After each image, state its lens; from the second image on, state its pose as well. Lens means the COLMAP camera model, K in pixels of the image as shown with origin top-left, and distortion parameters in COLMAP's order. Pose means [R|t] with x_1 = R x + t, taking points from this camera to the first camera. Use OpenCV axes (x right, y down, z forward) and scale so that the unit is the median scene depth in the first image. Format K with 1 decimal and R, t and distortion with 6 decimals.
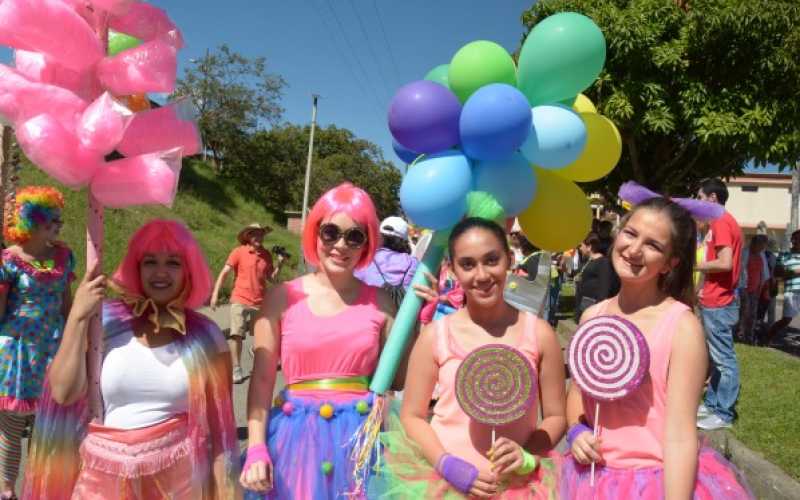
lens RADIAL K [[625.8, 0, 400.0], [0, 625.8, 250.0], [0, 0, 1]] dist [-0.162961, 0.113806]
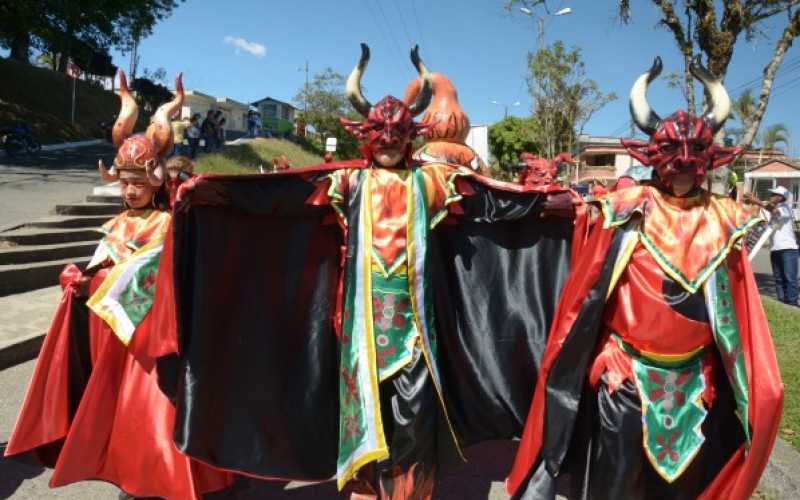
lens RADIAL K [[625.8, 0, 400.0], [0, 625.8, 250.0], [0, 0, 1]] dist [-0.162961, 0.113806]
pose [[0.999562, 0.003754, -0.029354, -0.047921], [-0.001325, 0.996604, 0.082334, 0.010365], [0.029563, -0.082259, 0.996172, -0.628574]]
